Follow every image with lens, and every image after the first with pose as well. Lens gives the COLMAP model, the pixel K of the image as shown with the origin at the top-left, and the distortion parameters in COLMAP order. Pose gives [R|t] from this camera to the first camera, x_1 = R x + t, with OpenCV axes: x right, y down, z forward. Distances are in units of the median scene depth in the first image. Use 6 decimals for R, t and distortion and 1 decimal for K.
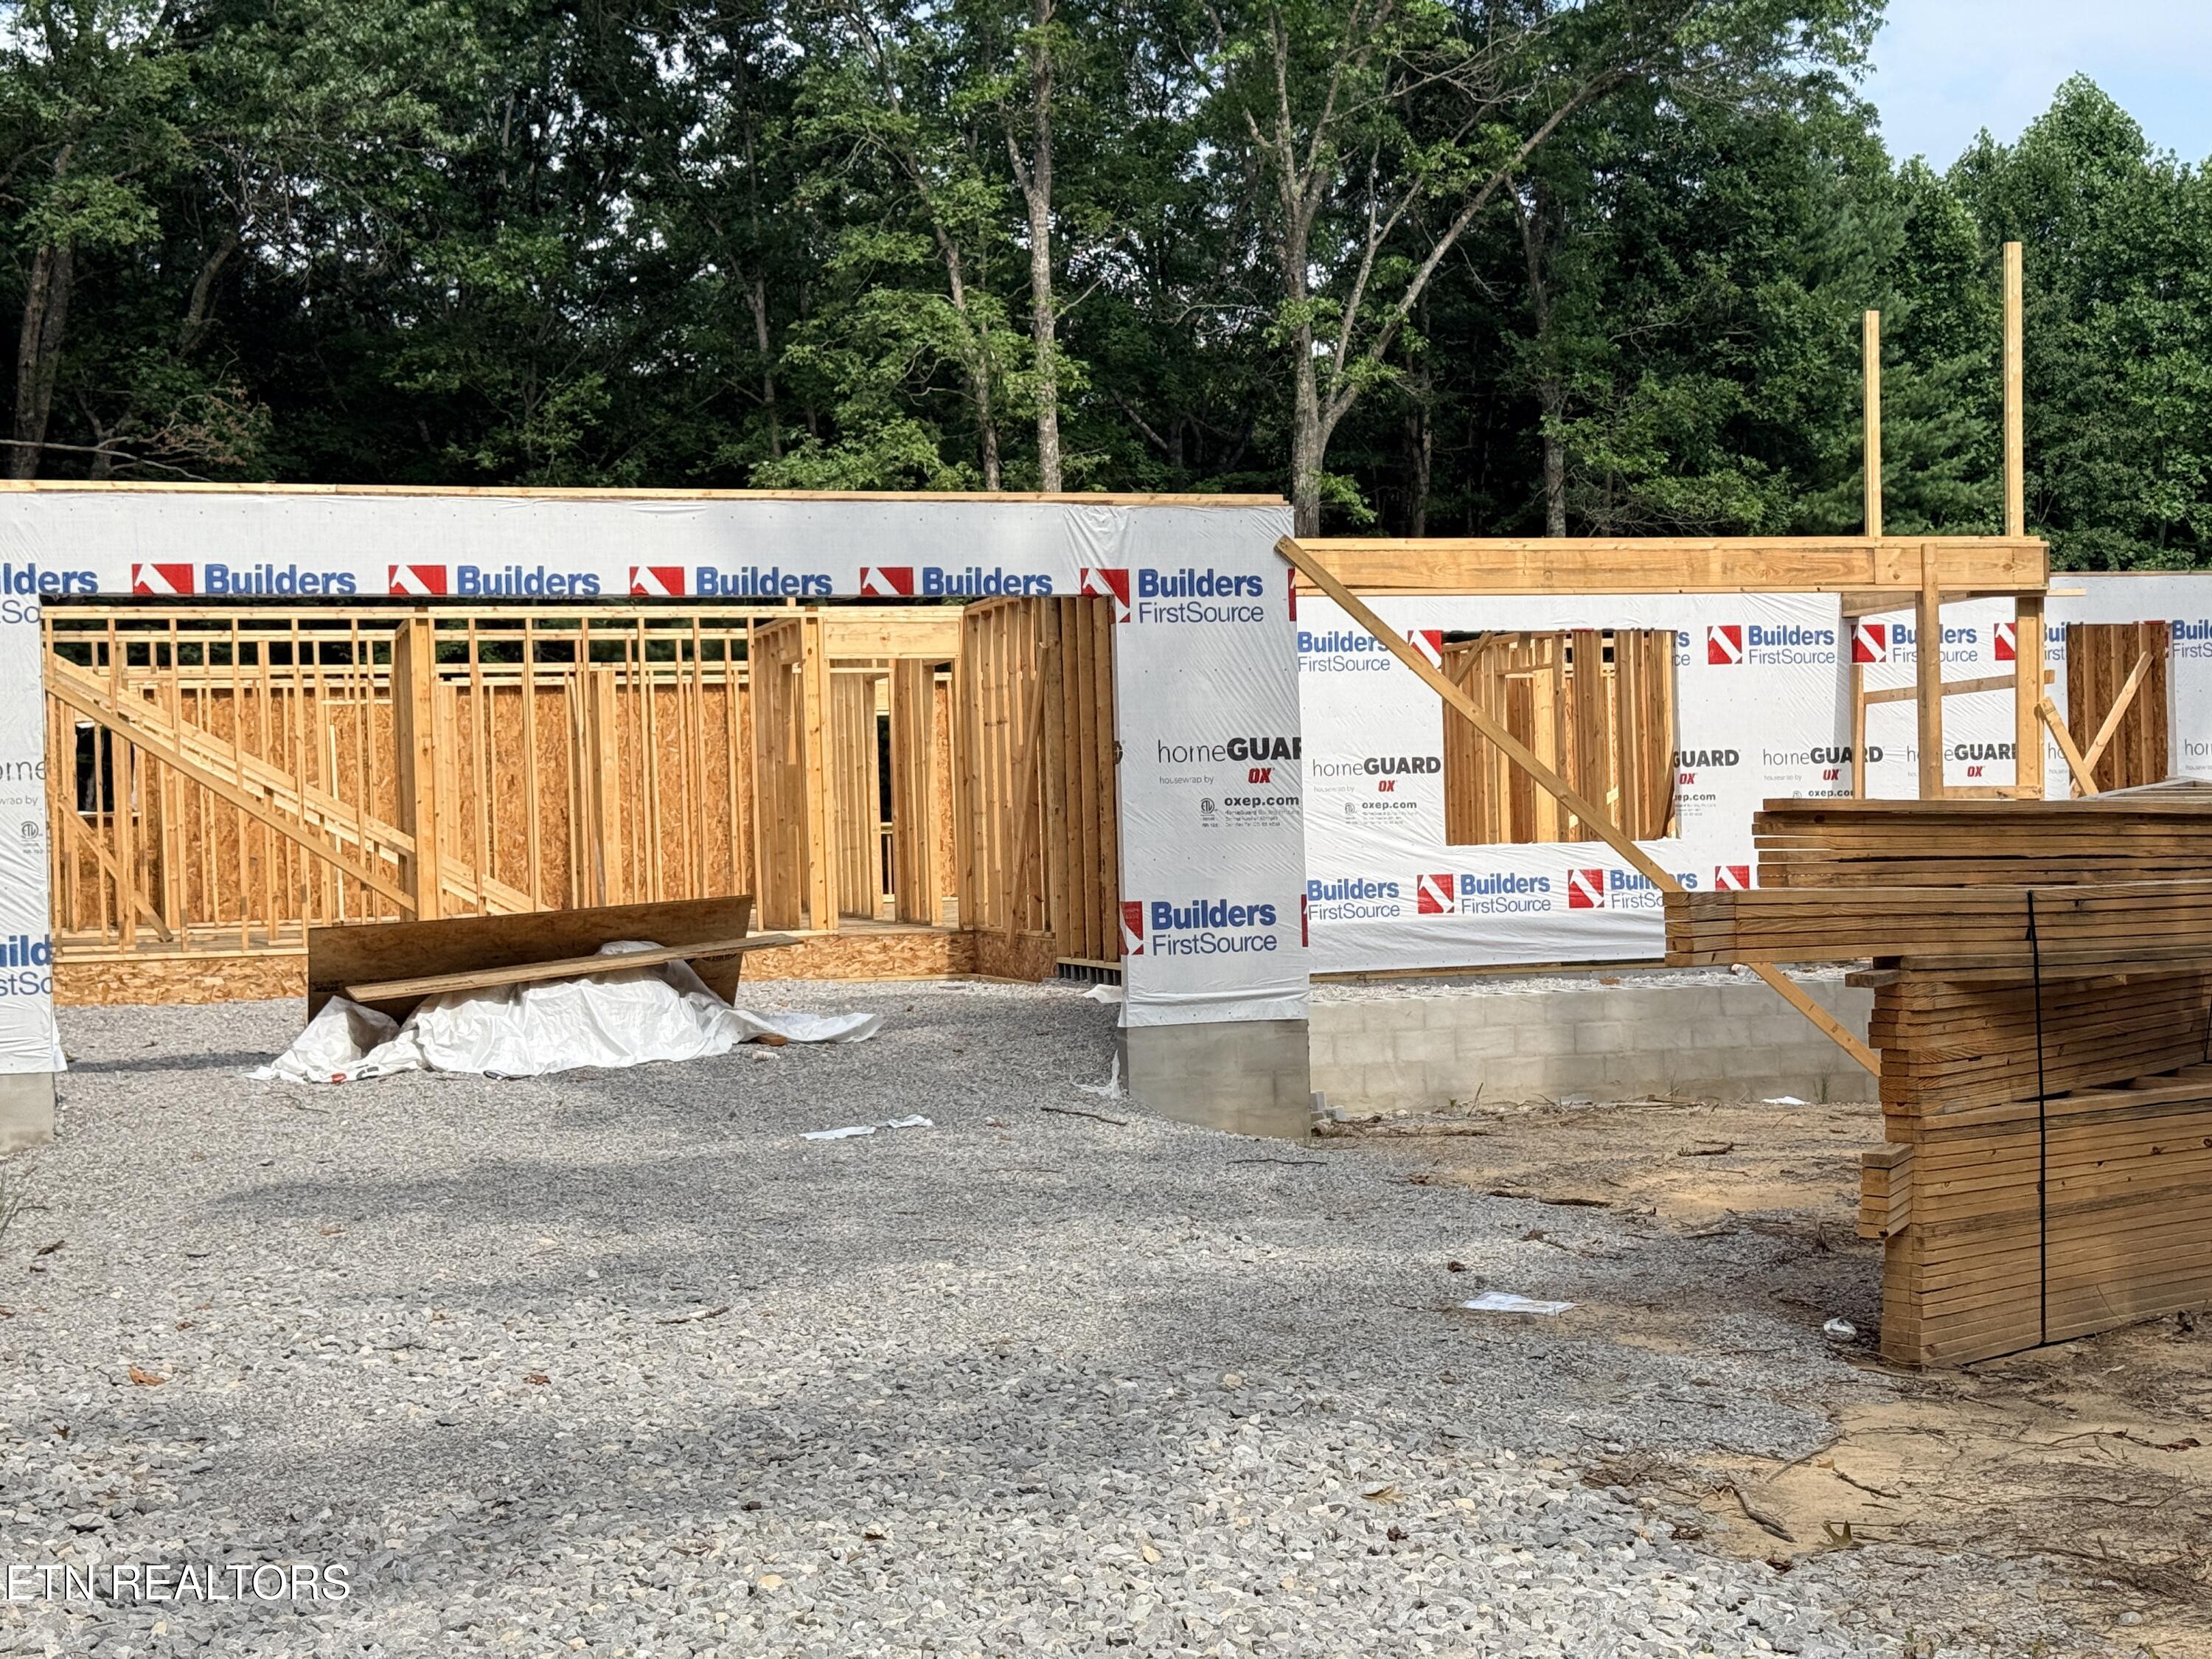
lens RADIAL K [[3004.1, 0, 1102.7], [0, 3004.1, 846.3], [0, 0, 1]] dist [0.117302, -0.007667]
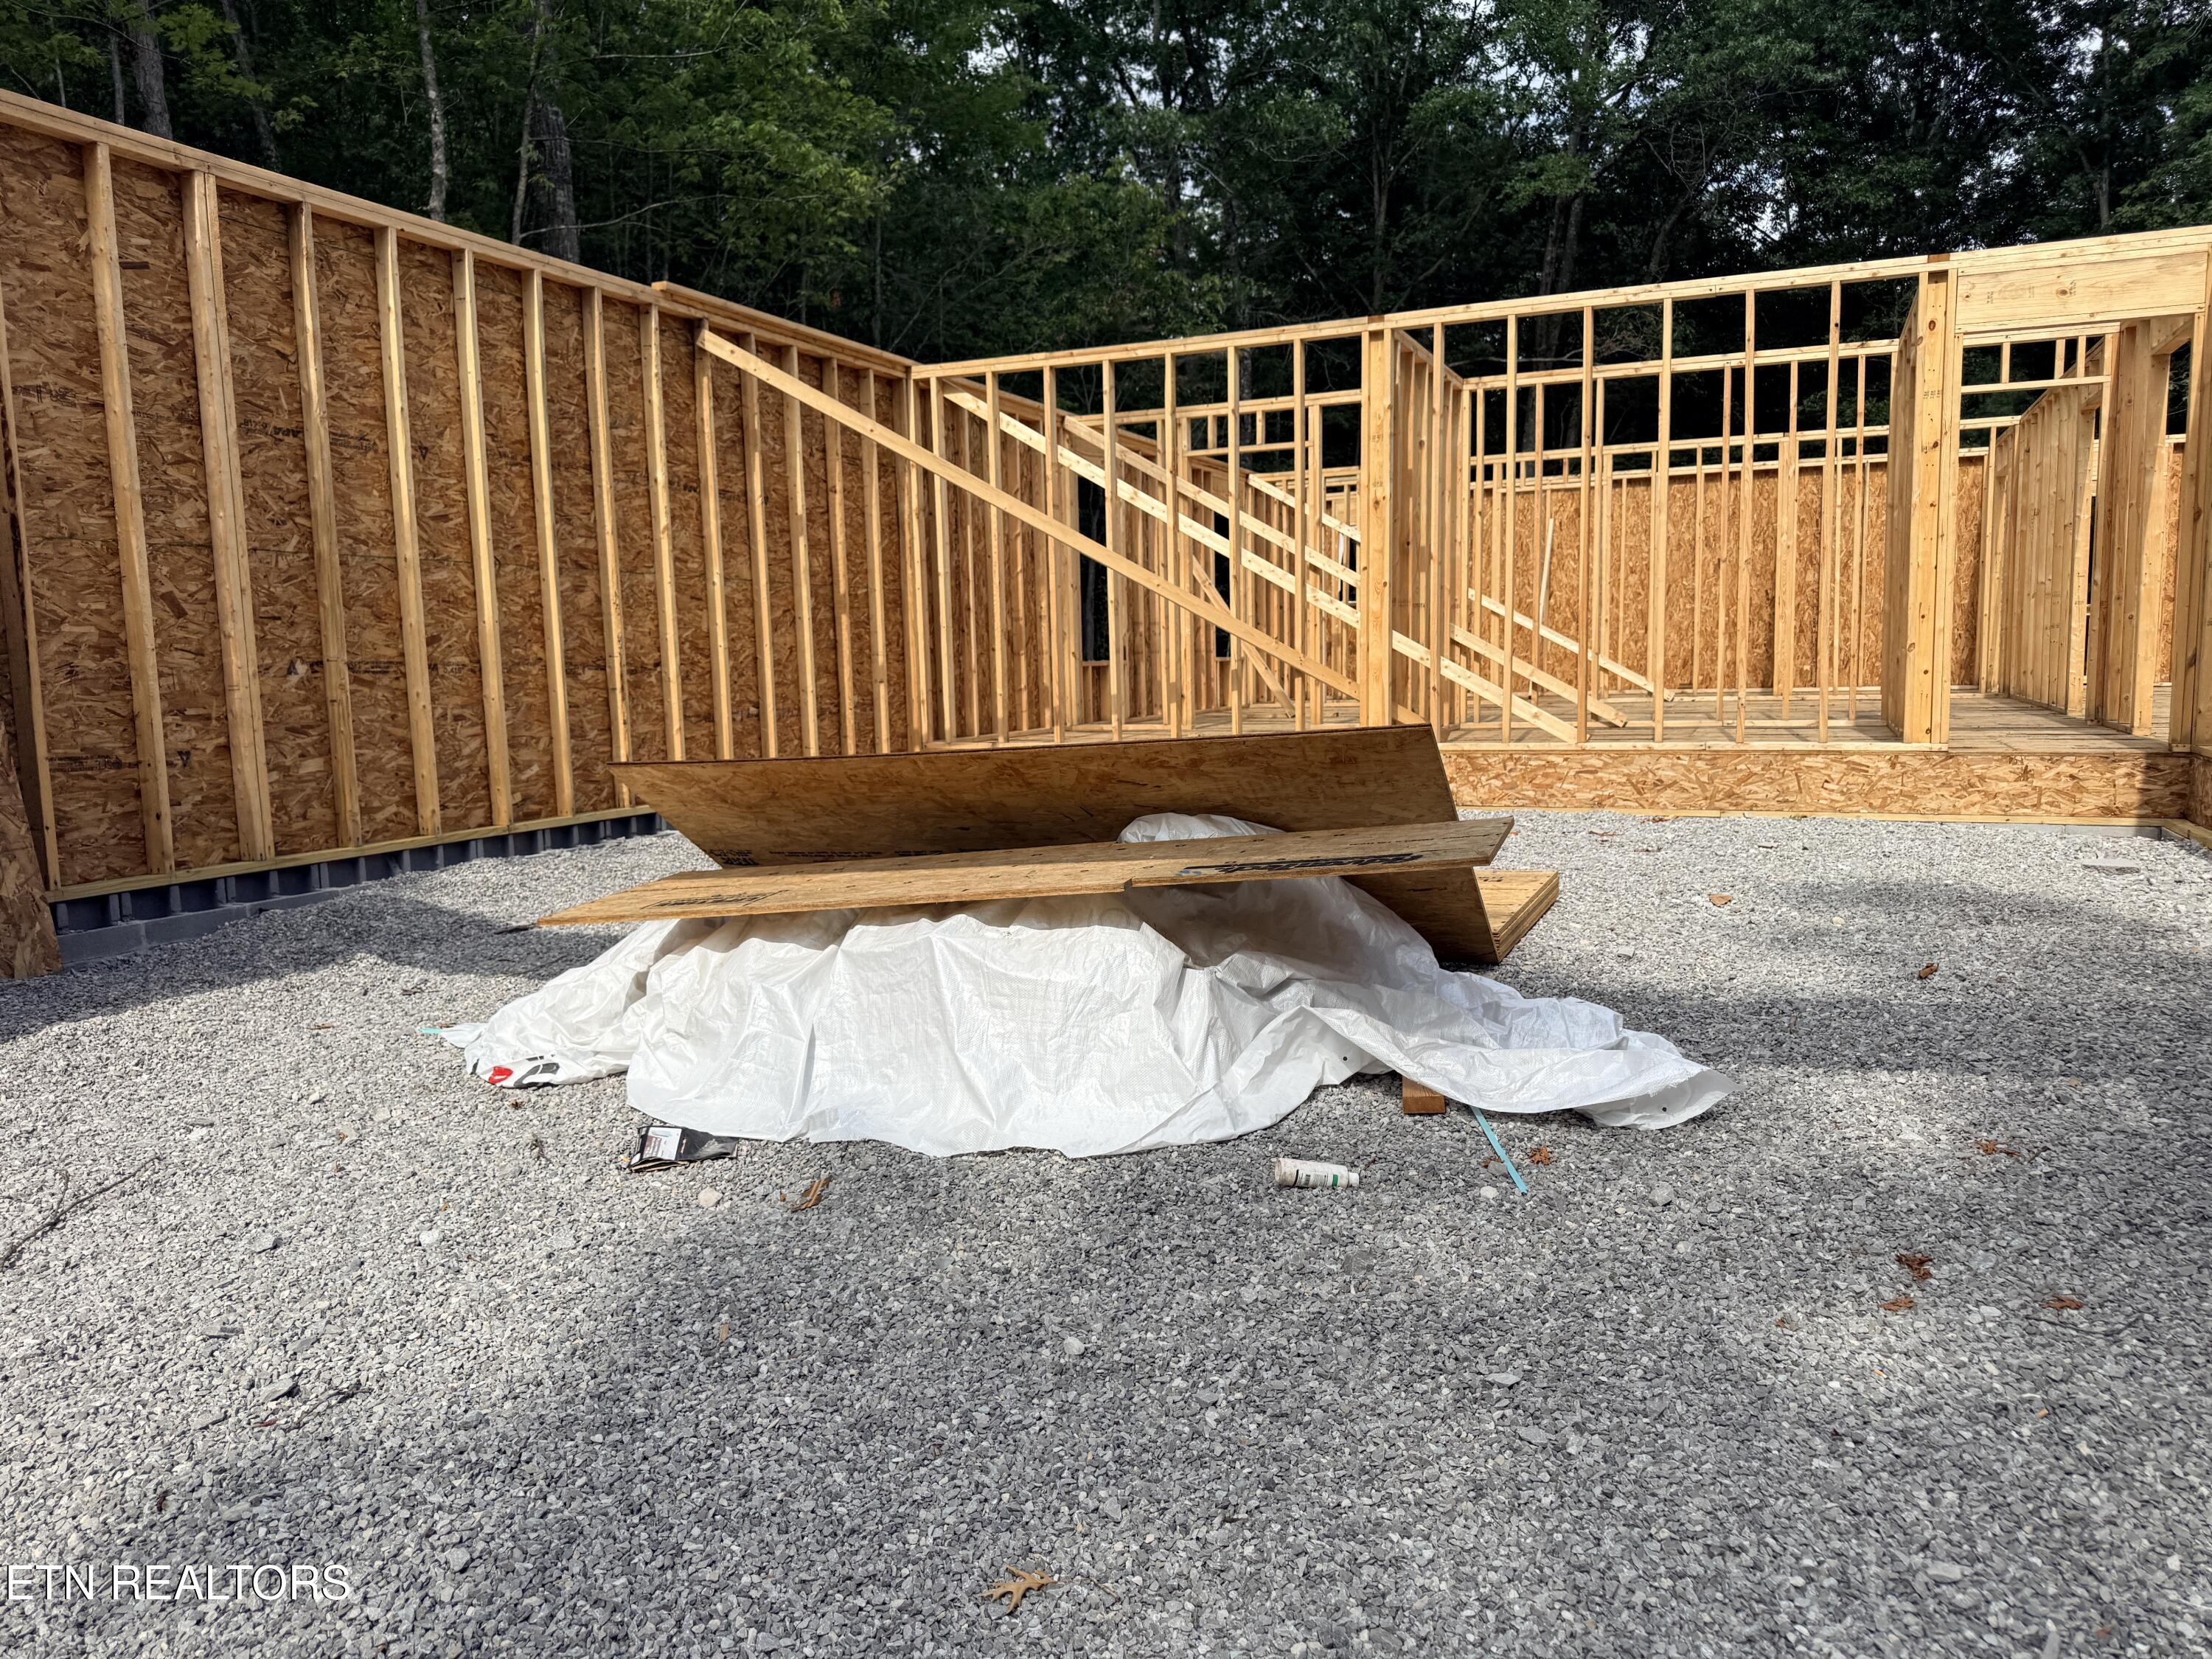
lens RADIAL K [[1567.1, 0, 1106.0], [0, 1567.1, 829.5], [0, 0, 1]] dist [-0.001611, -0.001391]
pose [[0.772593, 0.078384, -0.630045, -0.011485], [0.000783, 0.992231, 0.124404, 0.003083], [0.634901, -0.096607, 0.766529, 0.645672]]
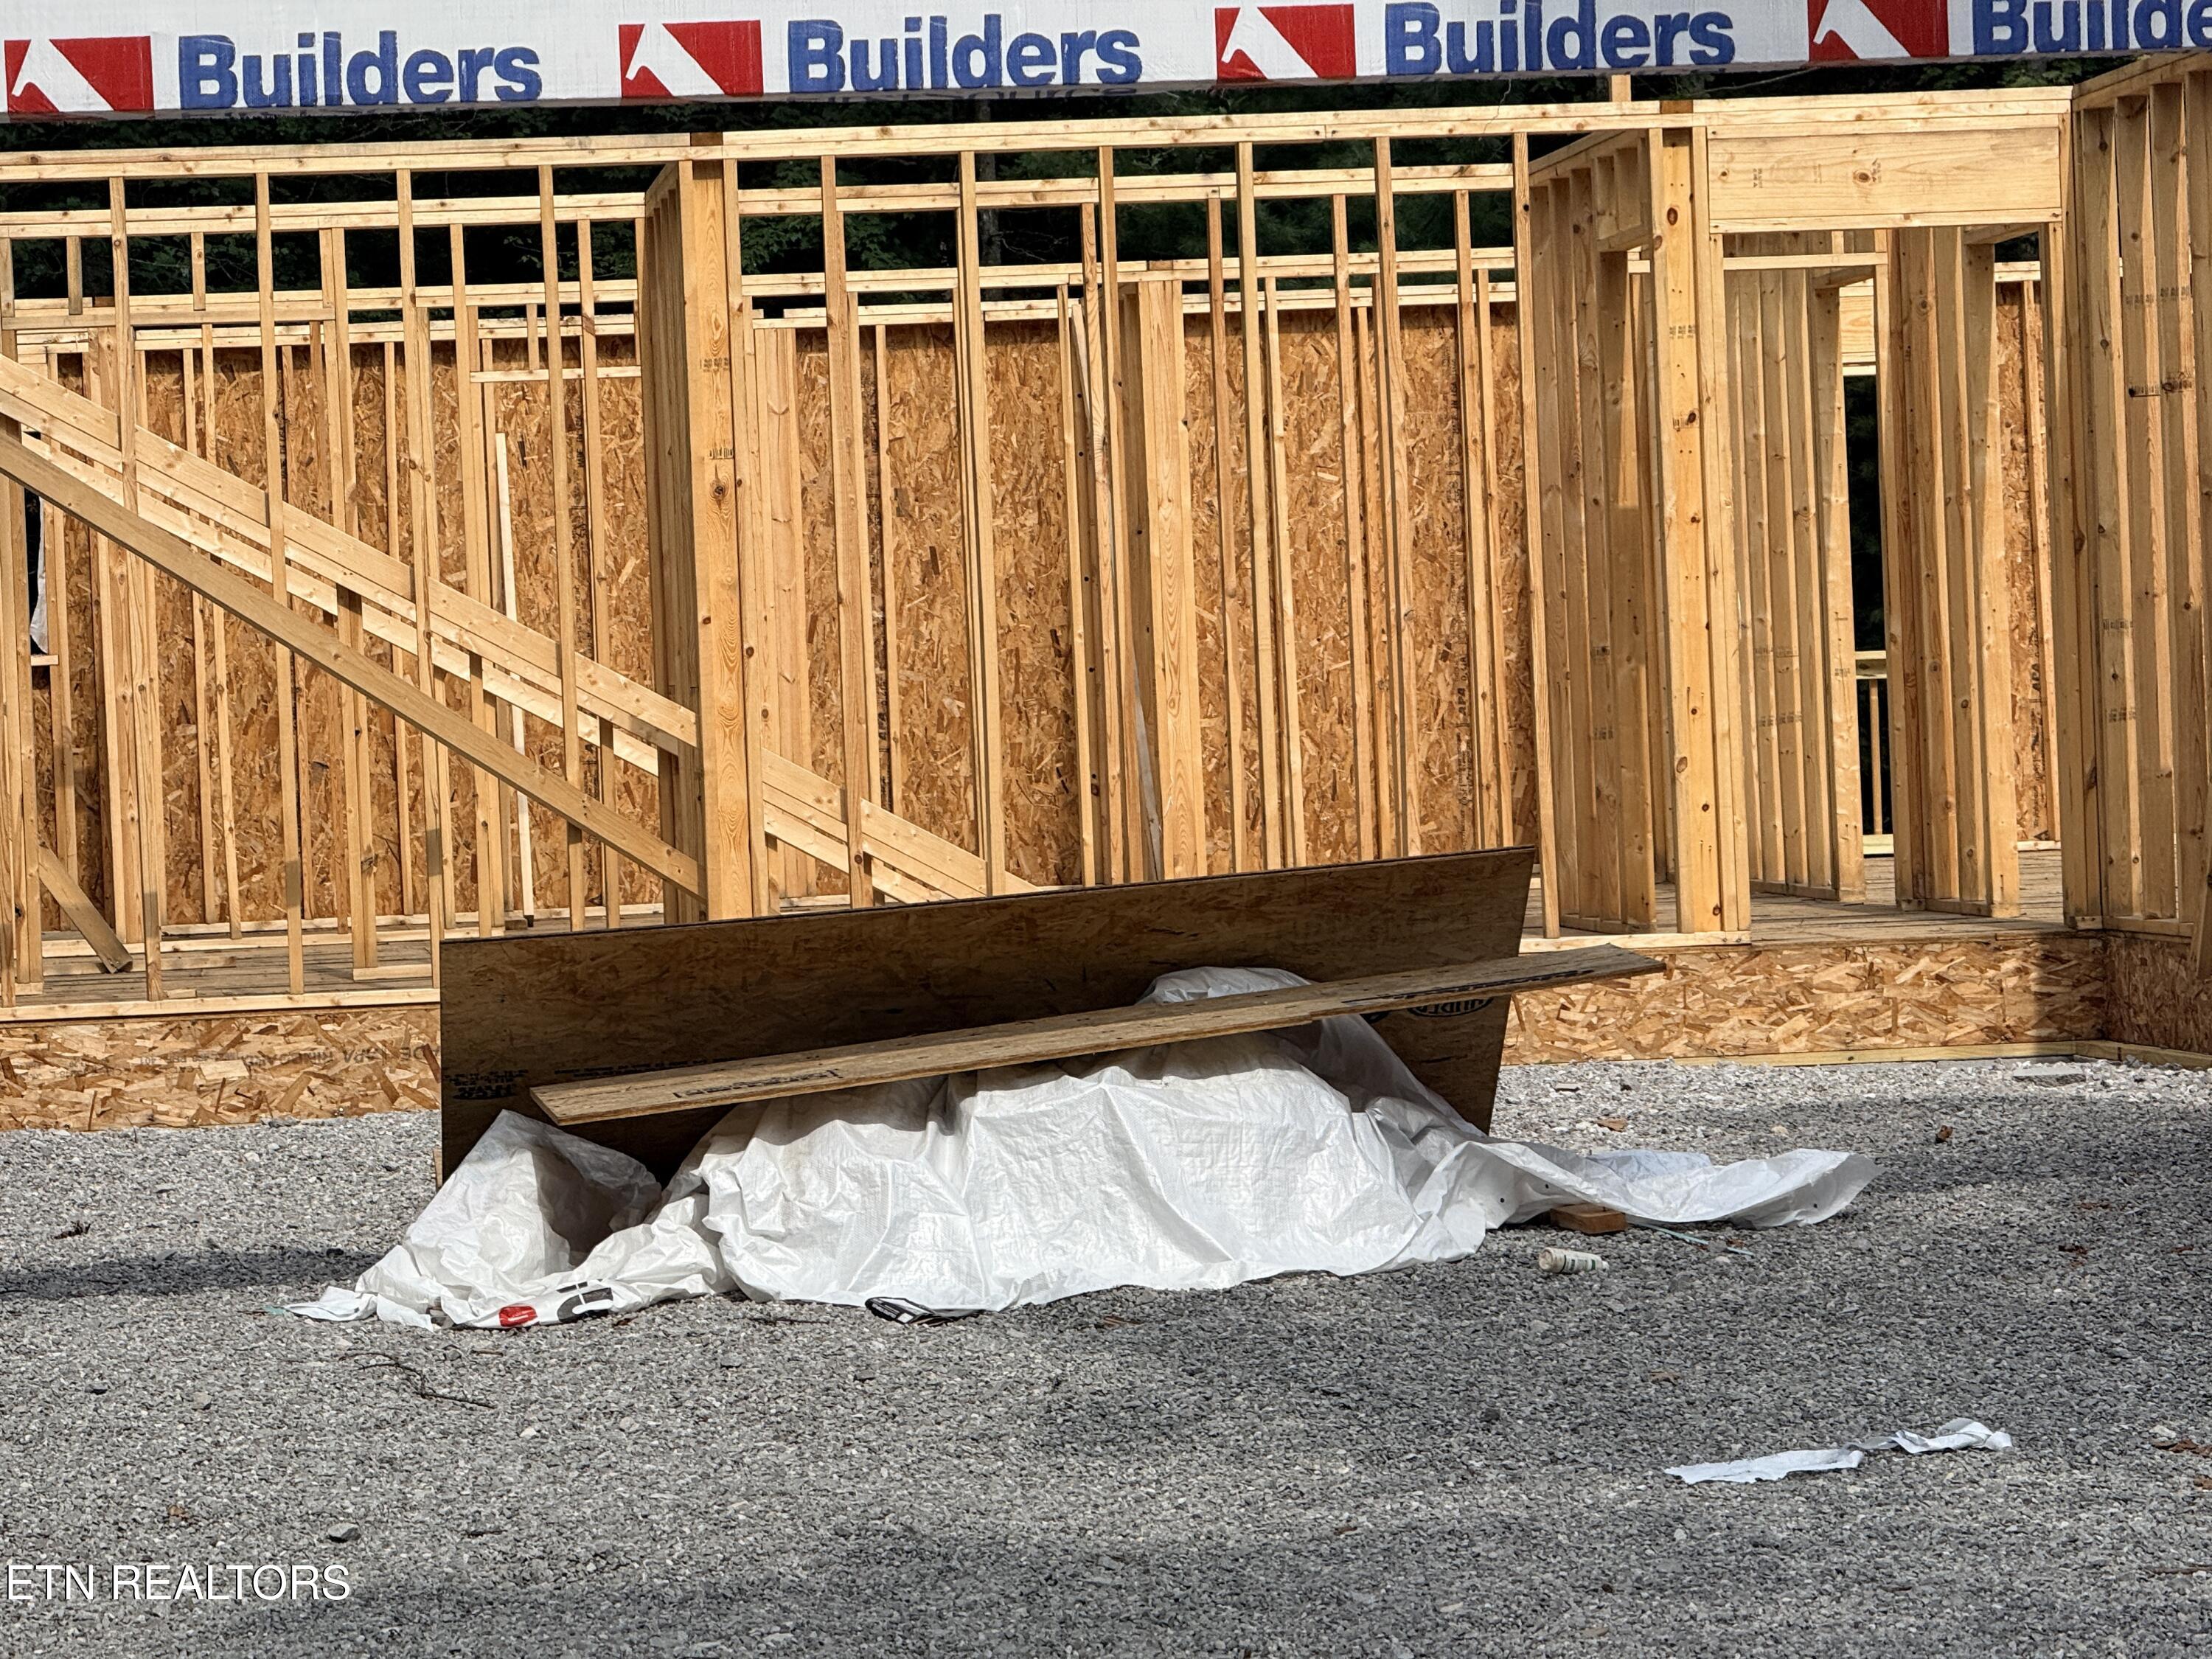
lens RADIAL K [[7546.6, 0, 1106.0], [0, 7546.6, 829.5], [0, 0, 1]] dist [0.292539, -0.896947]
pose [[0.985180, -0.011629, -0.171128, -0.002837], [0.014374, 0.999787, 0.014811, -0.001097], [0.170920, -0.017051, 0.985137, 0.022074]]
